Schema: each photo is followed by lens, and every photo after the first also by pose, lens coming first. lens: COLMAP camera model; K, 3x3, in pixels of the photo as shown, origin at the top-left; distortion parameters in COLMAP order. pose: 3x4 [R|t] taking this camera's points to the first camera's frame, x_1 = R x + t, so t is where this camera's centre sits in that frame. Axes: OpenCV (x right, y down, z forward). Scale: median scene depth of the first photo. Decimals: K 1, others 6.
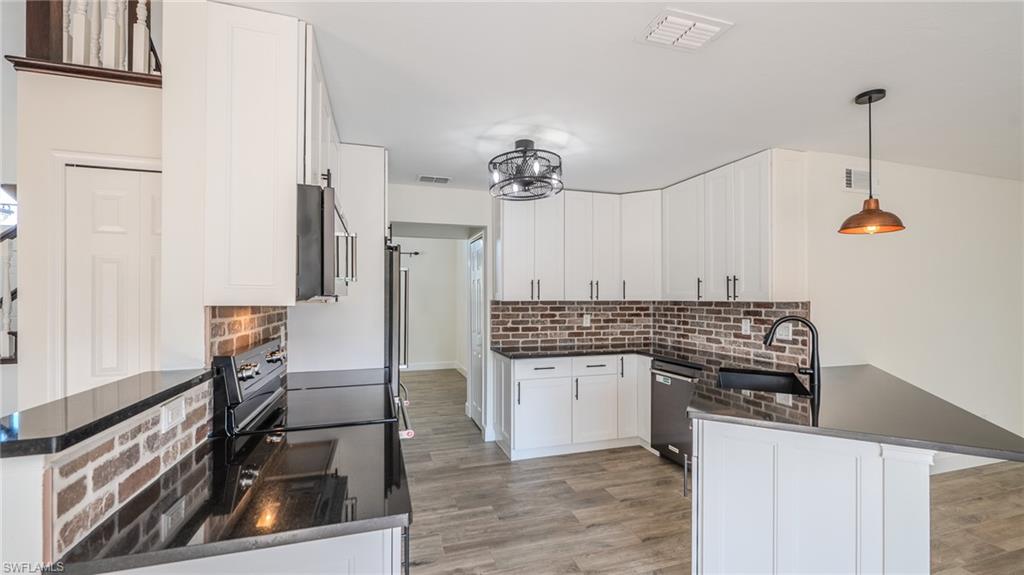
lens RADIAL K [[412.0, 0, 510.6], [0, 412.0, 294.4], [0, 0, 1]] dist [0.000525, 0.000133]
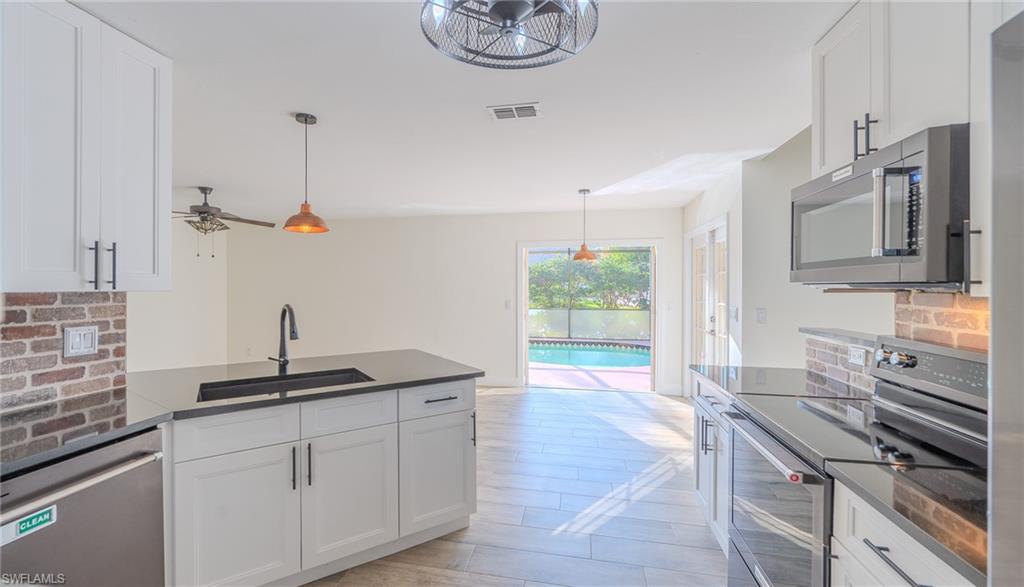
lens RADIAL K [[424.8, 0, 486.2], [0, 424.8, 287.9], [0, 0, 1]] dist [0.000176, 0.000019]
pose [[-0.867838, -0.003563, 0.496835, -0.107120], [-0.006036, 0.999976, -0.003372, 0.008818], [-0.496811, -0.005925, -0.867839, 0.941008]]
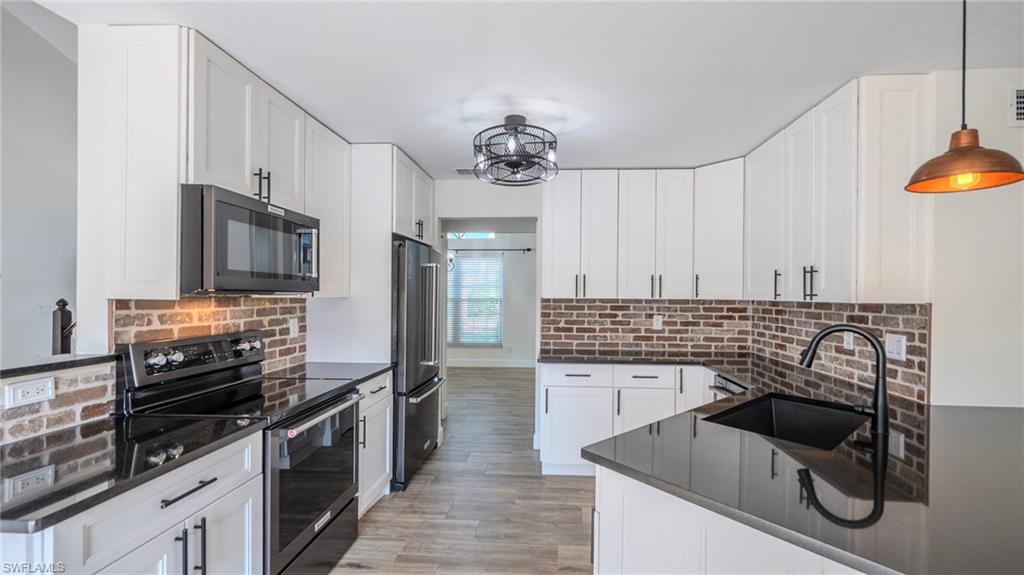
lens RADIAL K [[417.2, 0, 535.1], [0, 417.2, 295.0], [0, 0, 1]] dist [0.000340, -0.000129]
pose [[0.937687, 0.007524, -0.347400, 0.263192], [-0.004715, 0.999949, 0.008932, 0.000664], [0.347449, -0.006737, 0.937675, 0.117911]]
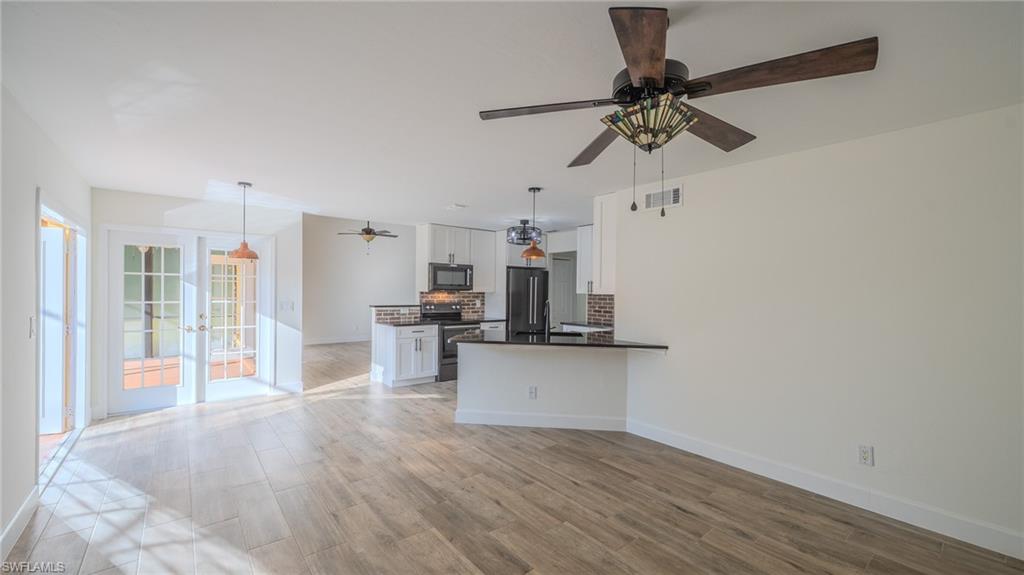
lens RADIAL K [[412.0, 0, 510.6], [0, 412.0, 294.4], [0, 0, 1]] dist [0.000525, 0.000133]
pose [[0.371498, 0.012396, -0.928351, 1.393667], [-0.003635, 0.999923, 0.011898, 0.000060], [0.928427, -0.001046, 0.371514, 0.078927]]
